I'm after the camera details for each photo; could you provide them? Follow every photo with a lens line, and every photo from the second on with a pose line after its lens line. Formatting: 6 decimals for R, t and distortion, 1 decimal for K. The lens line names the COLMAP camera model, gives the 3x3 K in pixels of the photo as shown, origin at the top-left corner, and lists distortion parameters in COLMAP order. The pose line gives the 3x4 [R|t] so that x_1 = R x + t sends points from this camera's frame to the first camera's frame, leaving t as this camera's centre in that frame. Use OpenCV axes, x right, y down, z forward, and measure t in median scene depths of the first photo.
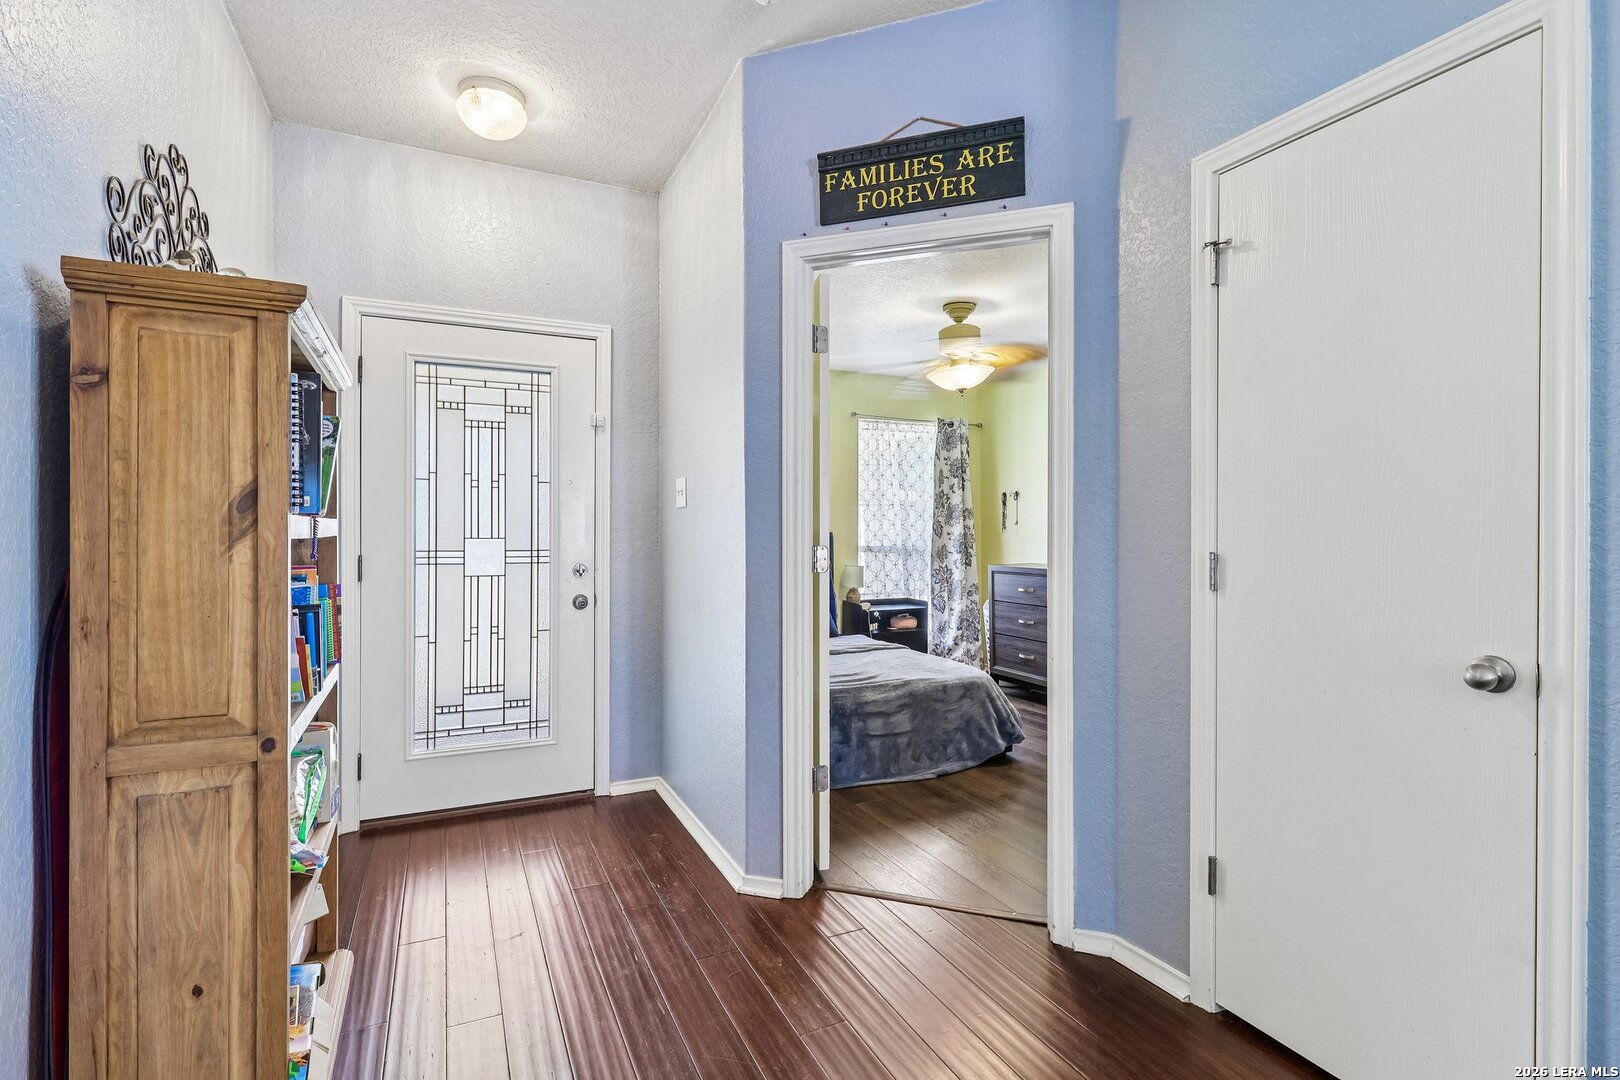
lens RADIAL K [[765.9, 0, 810.0], [0, 765.9, 540.0], [0, 0, 1]] dist [-0.000966, 0.000012]
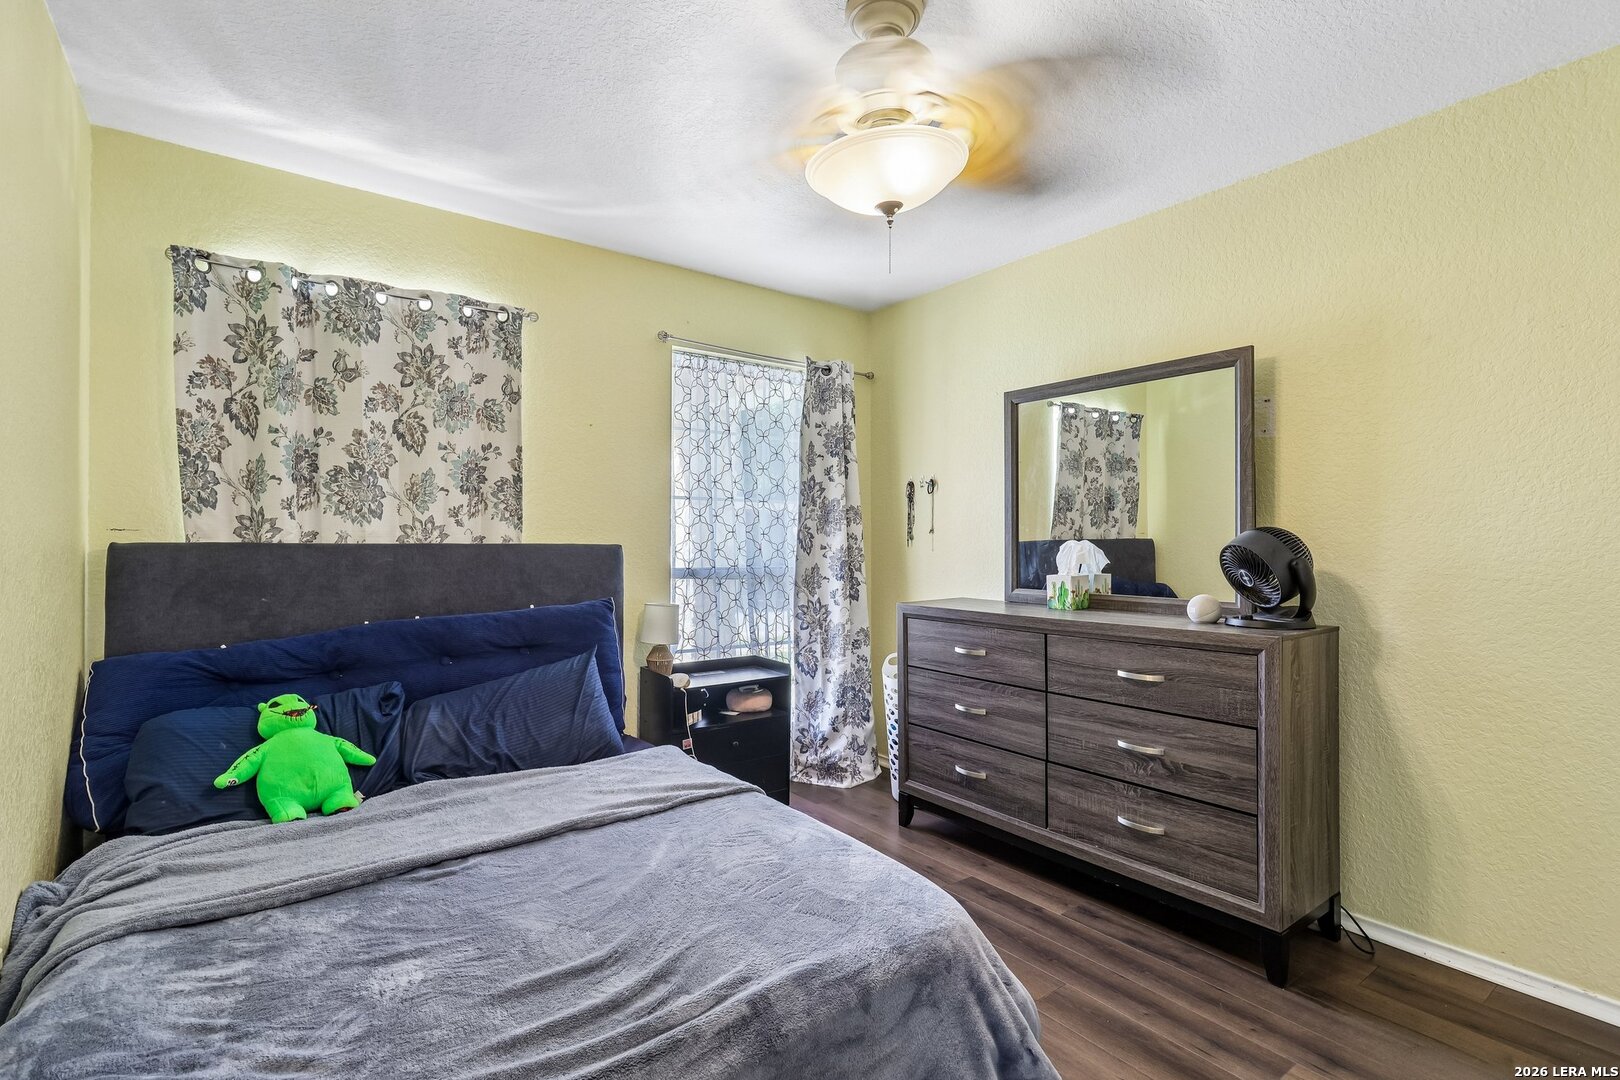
lens RADIAL K [[765.9, 0, 810.0], [0, 765.9, 540.0], [0, 0, 1]] dist [-0.000966, 0.000012]
pose [[0.979891, 0.005204, 0.199464, 0.048997], [-0.003005, 0.999931, -0.011326, -0.007181], [-0.199509, 0.010499, 0.979840, 0.404315]]
